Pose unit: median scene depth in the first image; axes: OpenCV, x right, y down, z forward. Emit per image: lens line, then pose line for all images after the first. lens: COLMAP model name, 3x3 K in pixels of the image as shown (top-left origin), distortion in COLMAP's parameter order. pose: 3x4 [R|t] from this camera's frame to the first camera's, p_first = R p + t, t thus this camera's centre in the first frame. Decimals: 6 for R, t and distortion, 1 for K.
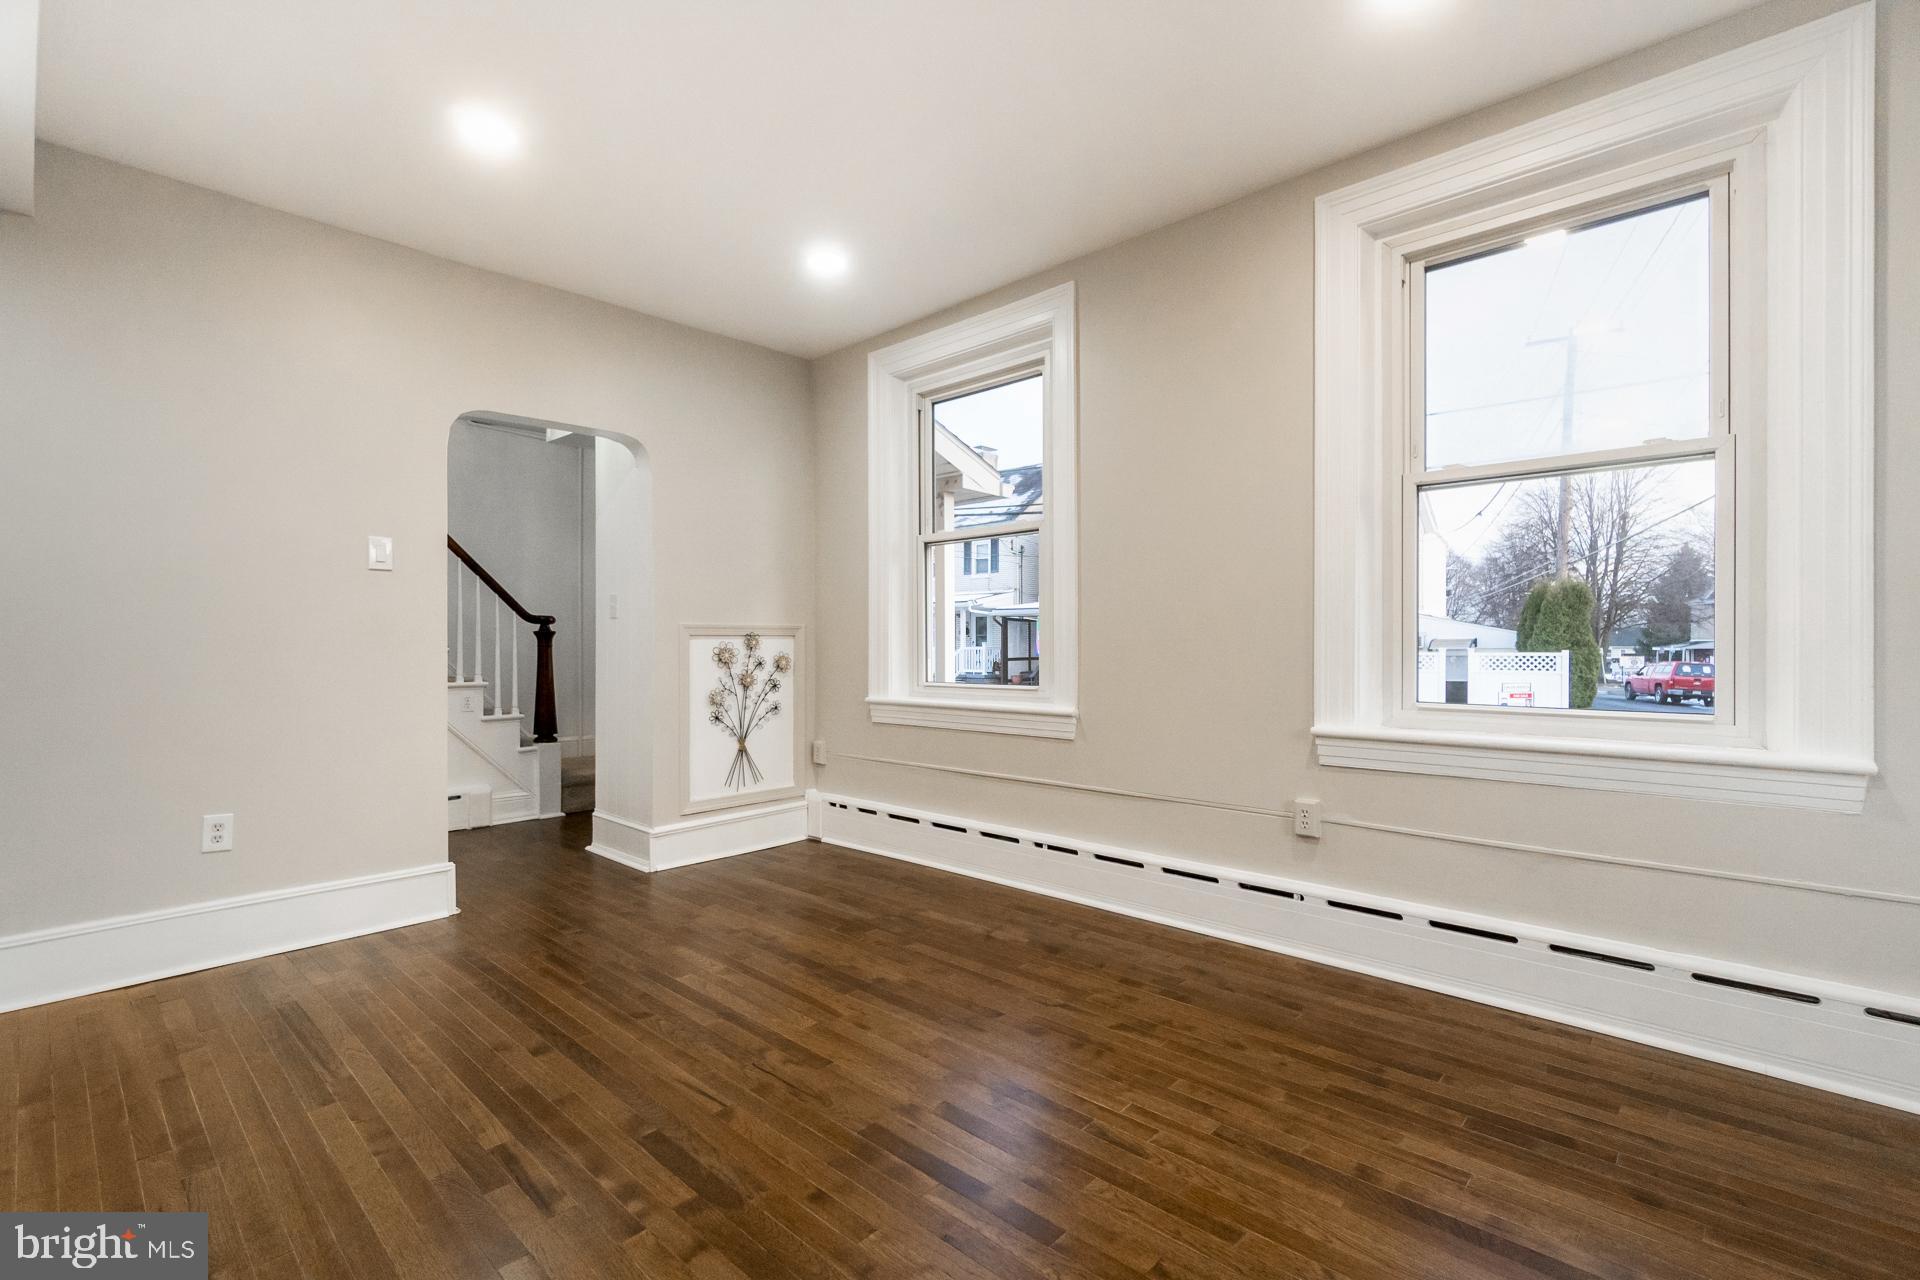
lens RADIAL K [[857.2, 0, 961.3], [0, 857.2, 642.2], [0, 0, 1]] dist [0.000651, 0.000381]
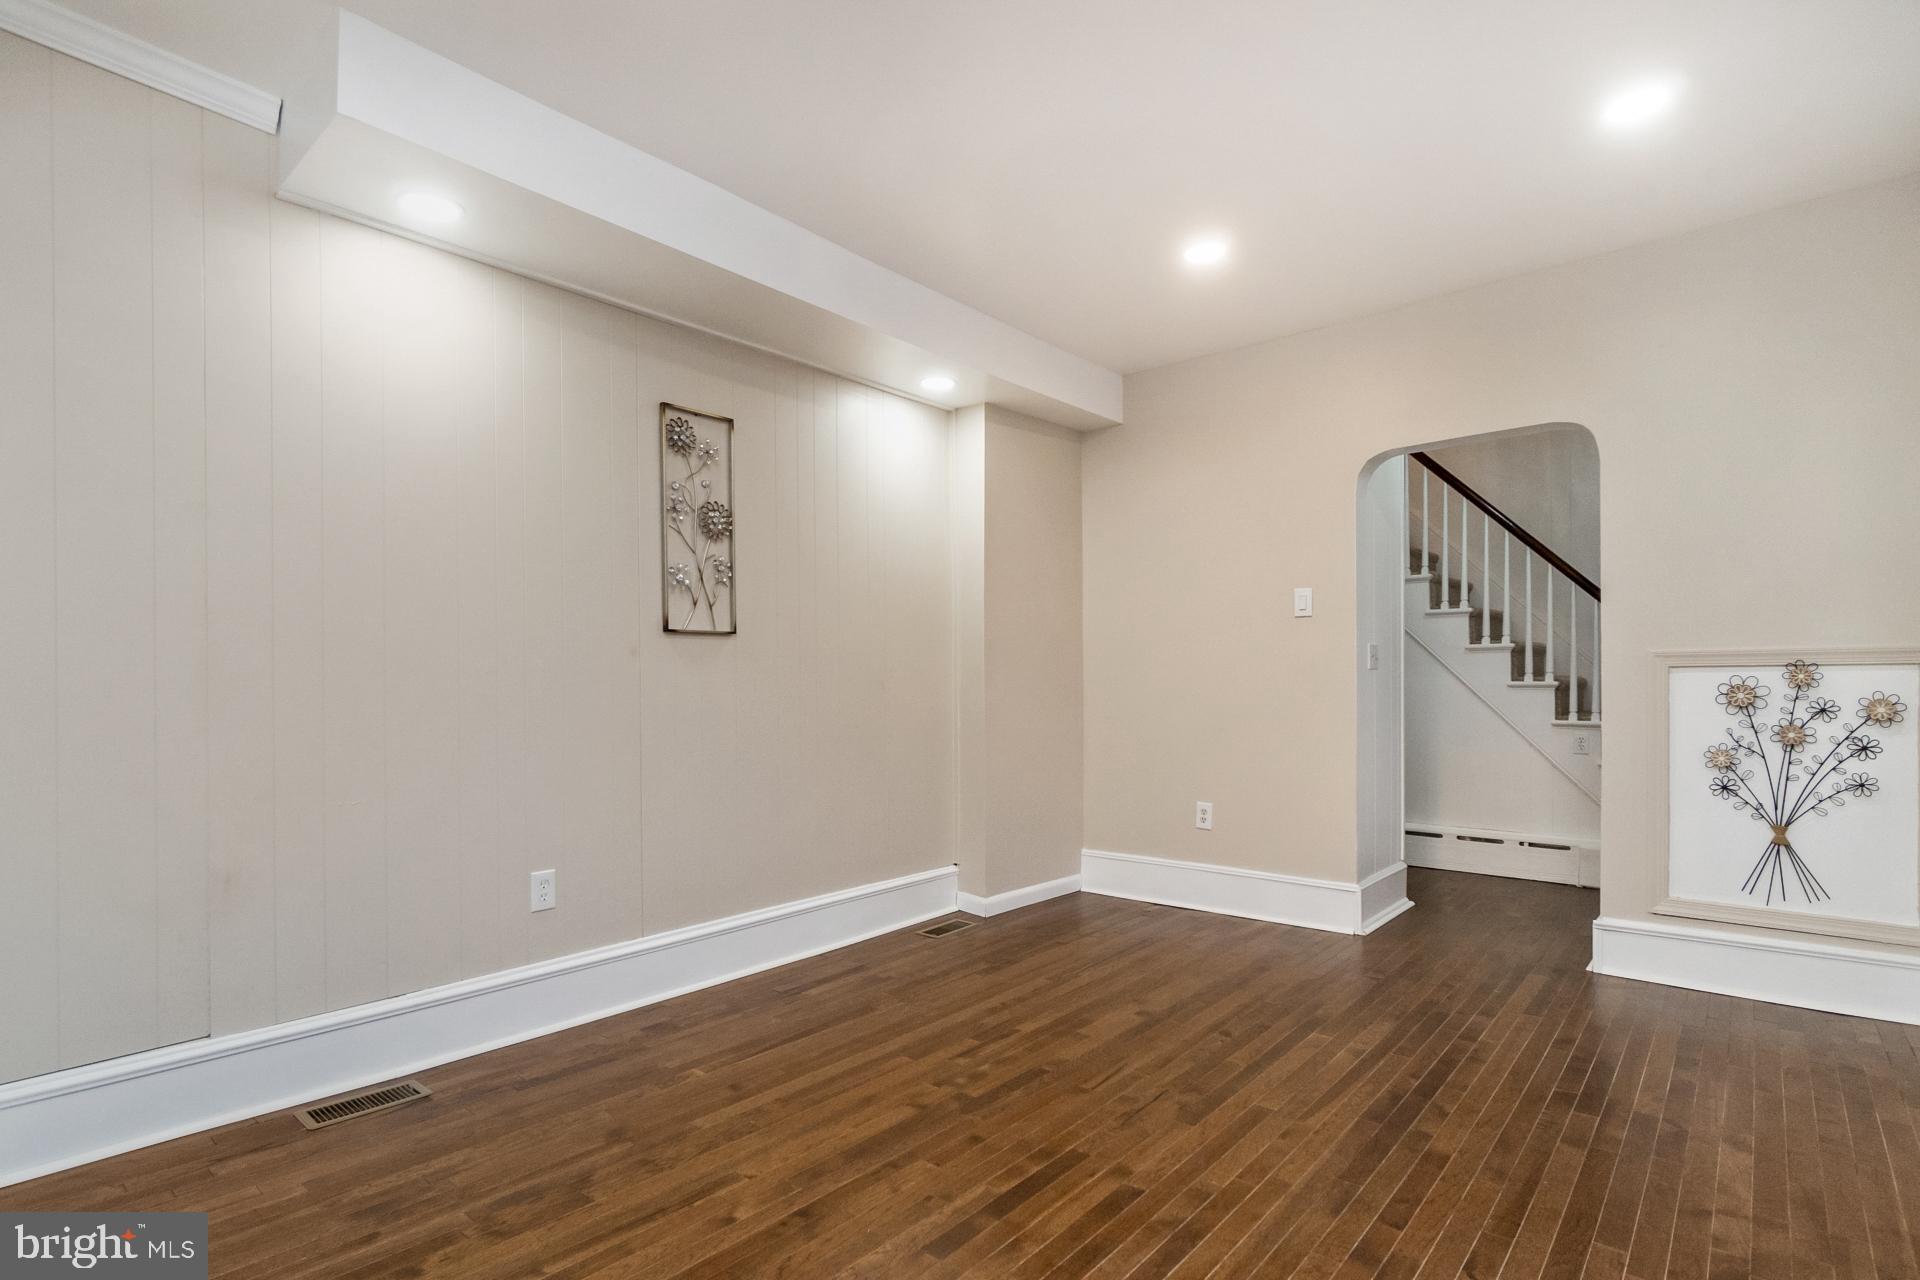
lens RADIAL K [[954.0, 0, 919.3], [0, 954.0, 688.0], [0, 0, 1]] dist [-0.001200, 0.000237]
pose [[0.007202, 0.010331, -0.999921, 0.602460], [0.010466, 0.999891, 0.010406, -0.006532], [0.999919, -0.010540, 0.007093, 0.464188]]
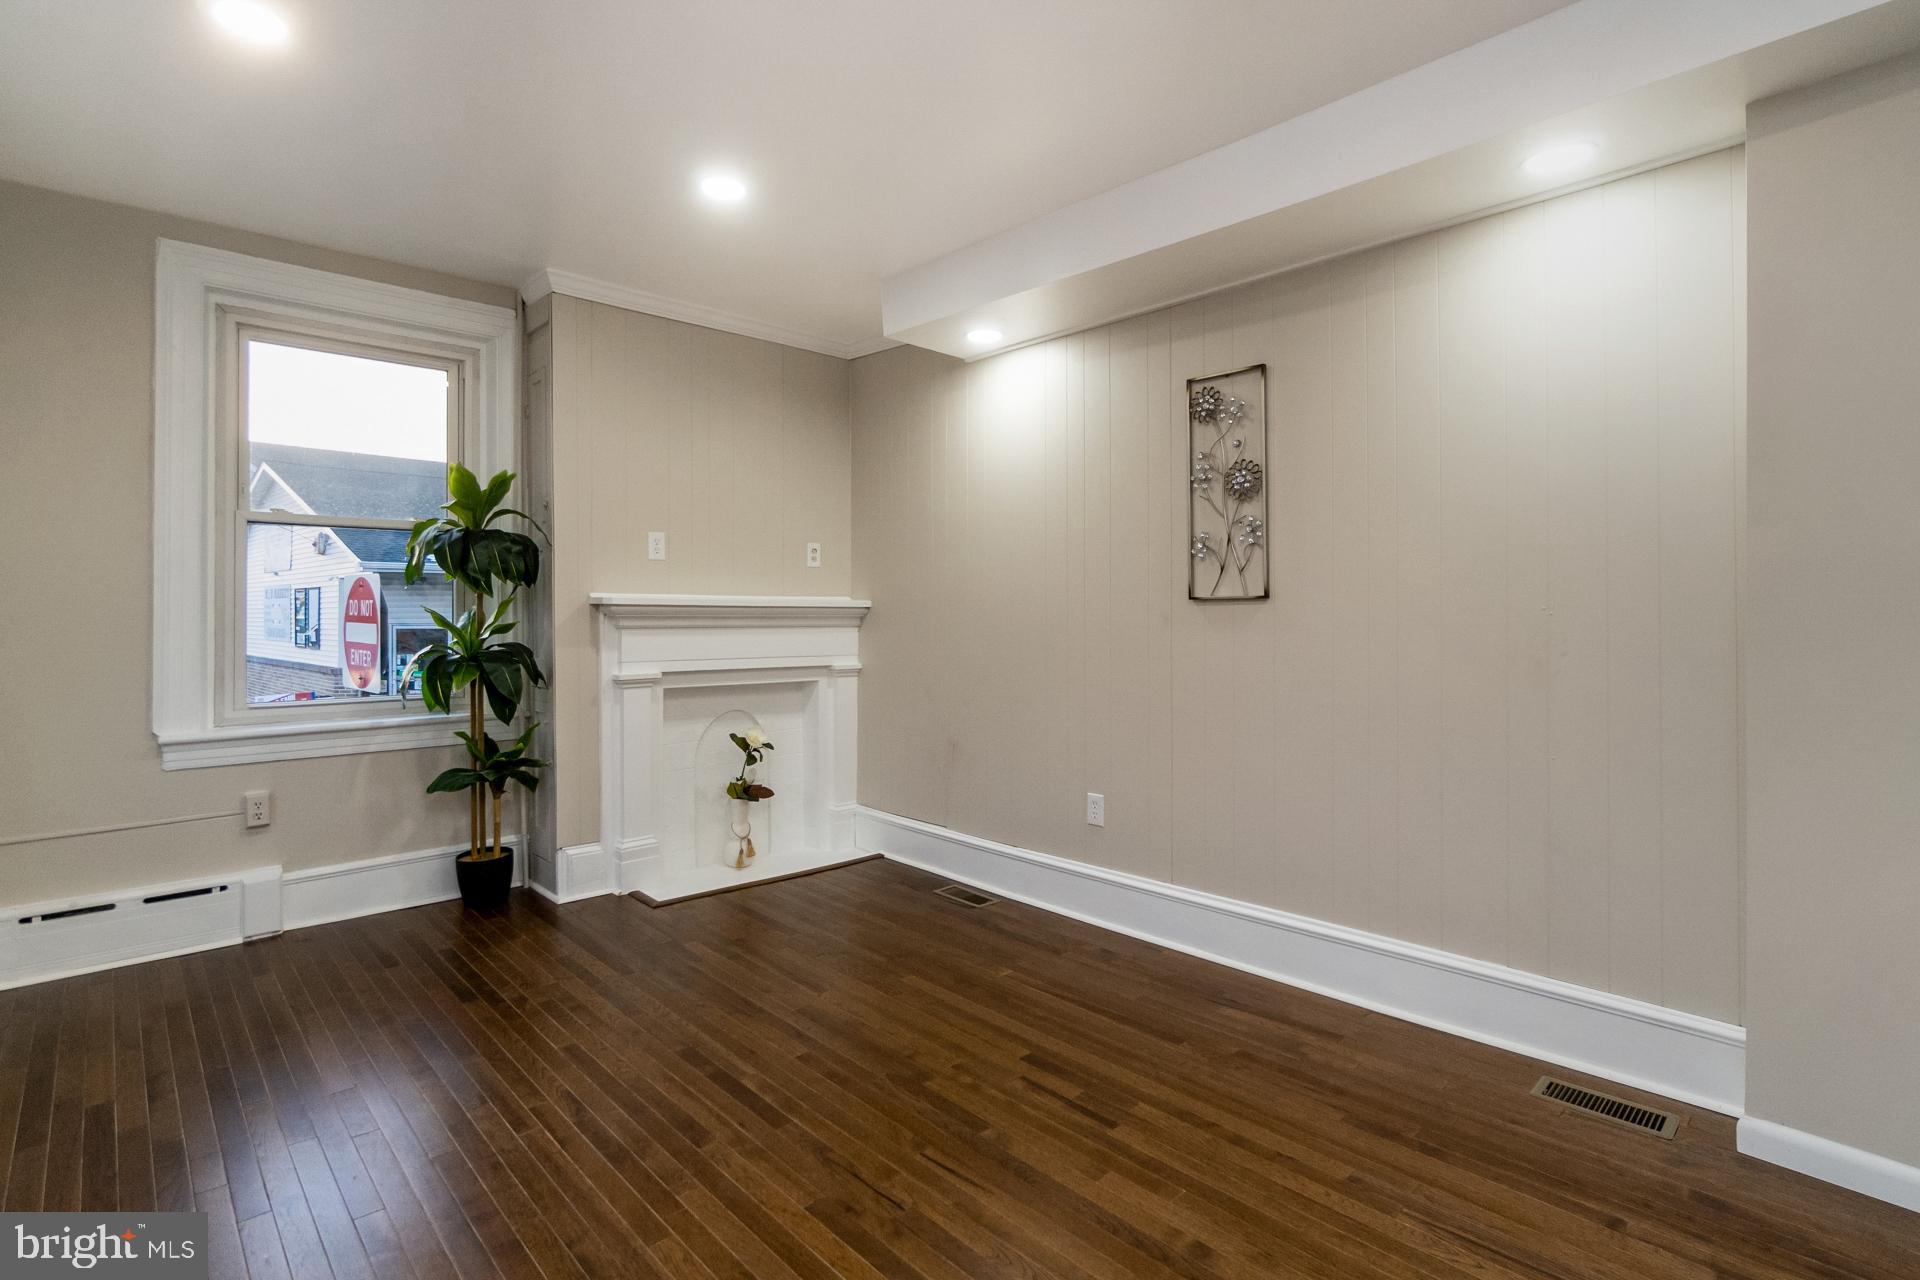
lens RADIAL K [[906.4, 0, 951.7], [0, 906.4, 610.7], [0, 0, 1]] dist [0.000133, 0.000102]
pose [[-0.997355, 0.003325, 0.072601, -0.234476], [0.002858, 0.999975, -0.006541, -0.041064], [-0.072621, -0.006316, -0.997340, 1.229495]]
